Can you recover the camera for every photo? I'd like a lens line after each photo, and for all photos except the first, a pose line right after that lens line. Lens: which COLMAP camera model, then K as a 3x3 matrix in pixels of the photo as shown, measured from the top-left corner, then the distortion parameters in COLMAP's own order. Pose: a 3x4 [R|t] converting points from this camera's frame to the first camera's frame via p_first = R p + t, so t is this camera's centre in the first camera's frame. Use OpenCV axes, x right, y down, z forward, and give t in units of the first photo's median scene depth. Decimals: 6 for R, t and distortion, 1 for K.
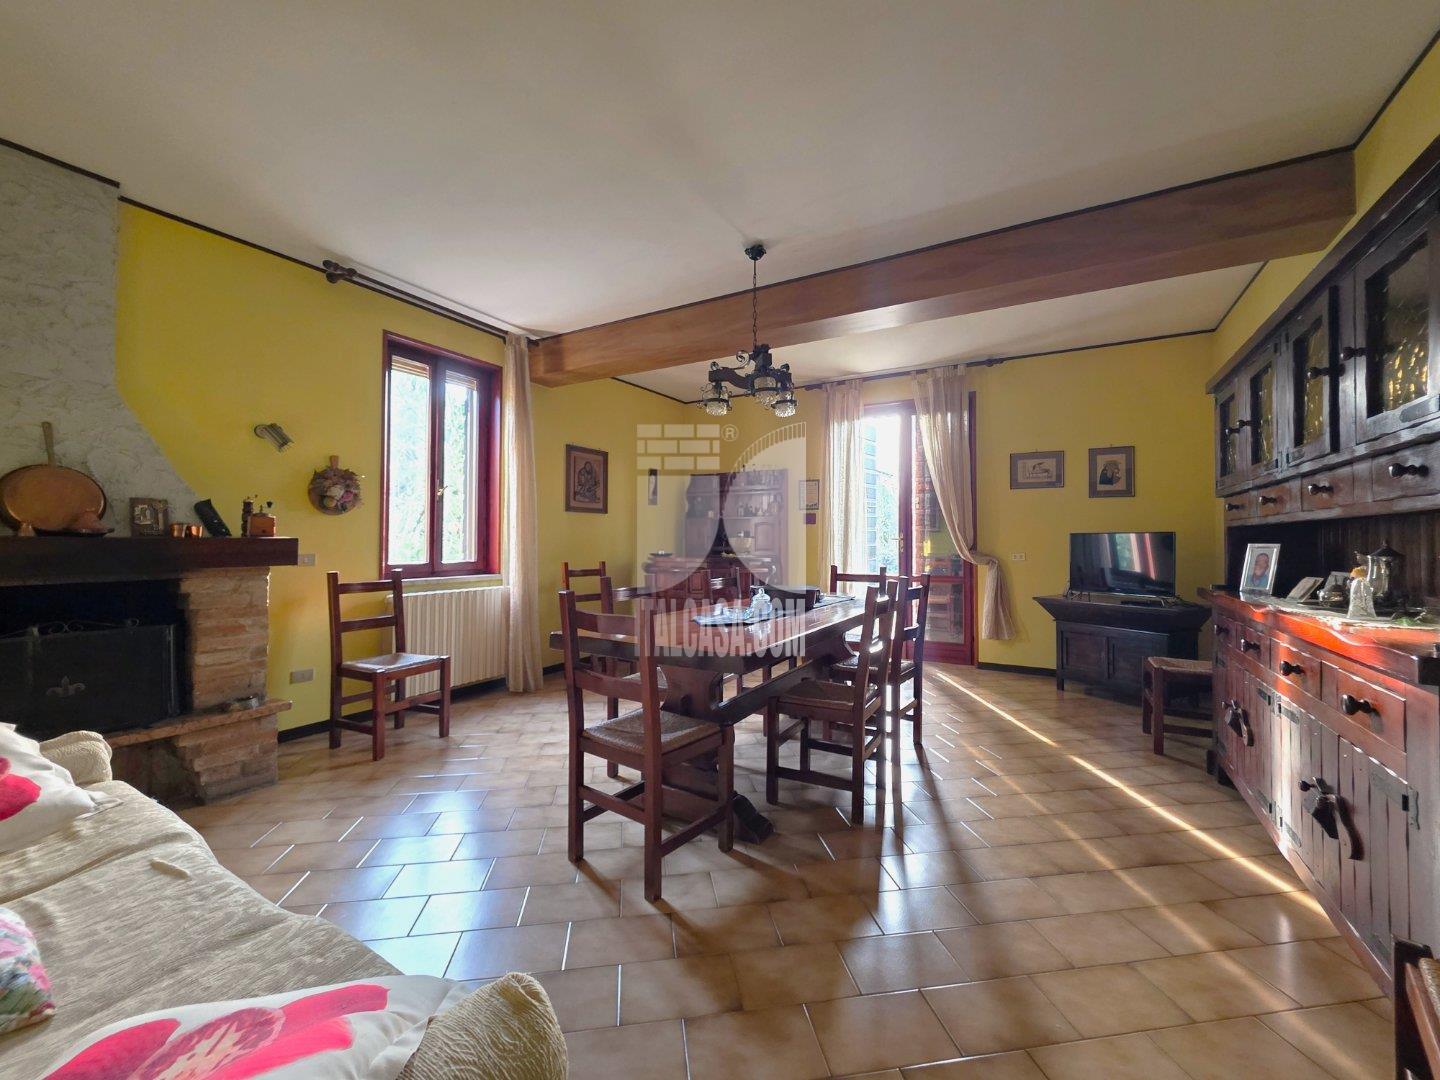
lens RADIAL K [[583.2, 0, 719.7], [0, 583.2, 537.9], [0, 0, 1]] dist [-0.000111, -0.000534]
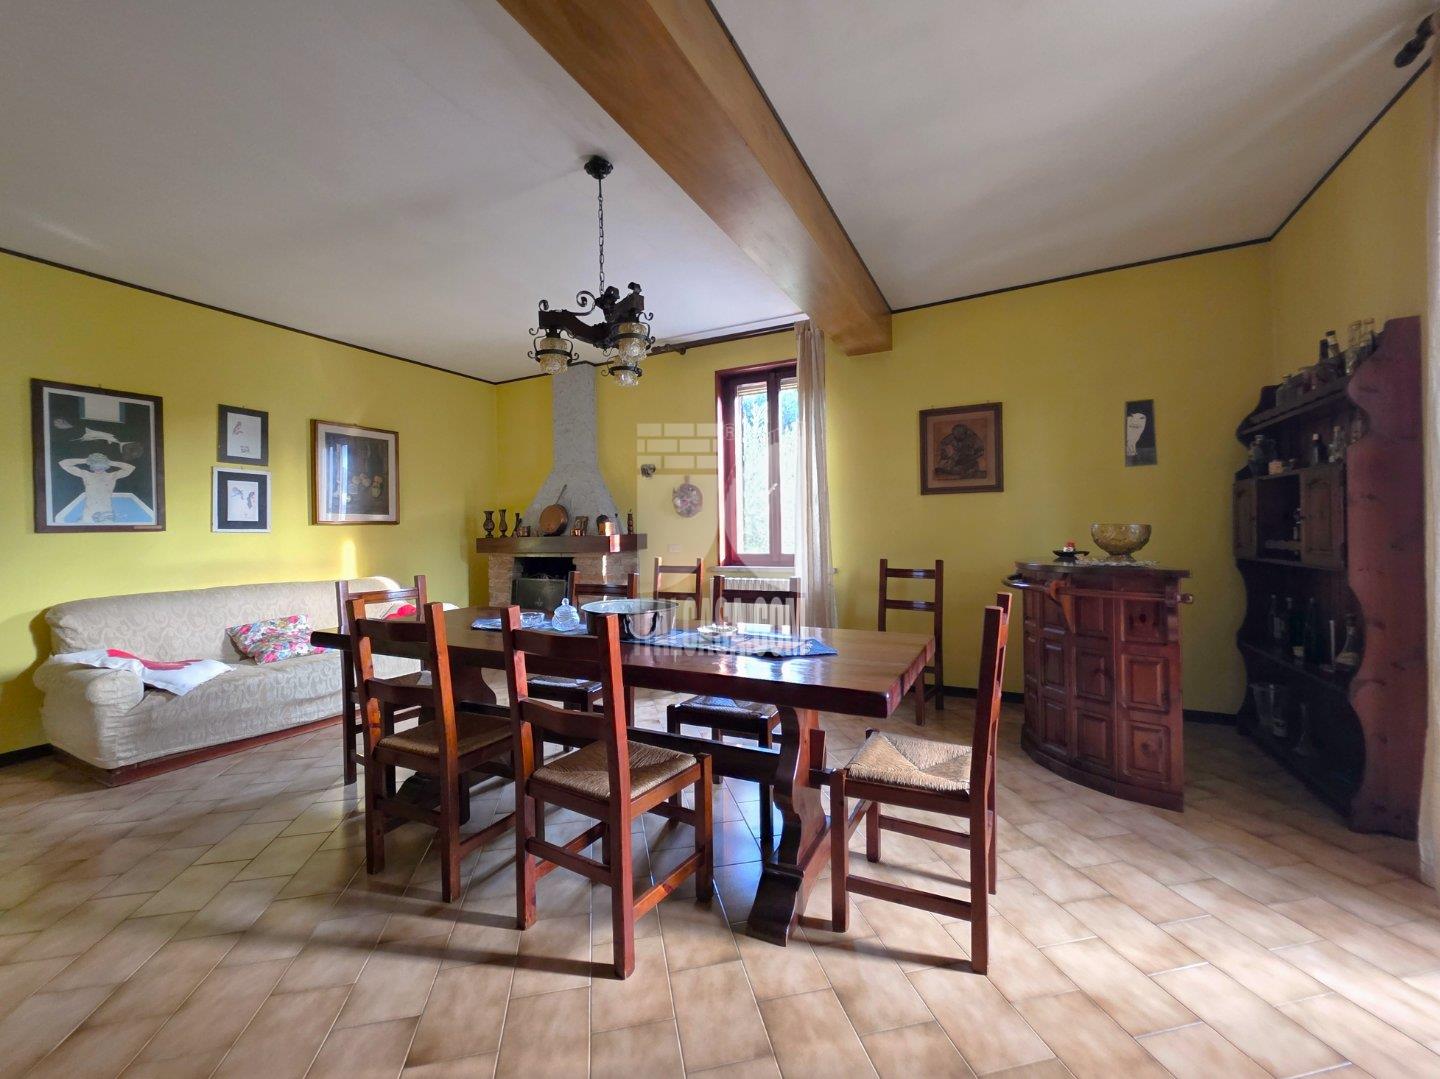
lens RADIAL K [[583.2, 0, 718.3], [0, 583.2, 533.2], [0, 0, 1]] dist [-0.000111, -0.000534]
pose [[0.055533, 0.003399, -0.998451, 0.512651], [0.023602, 0.999710, 0.004716, -0.003520], [0.998178, -0.023828, 0.055437, 0.668751]]
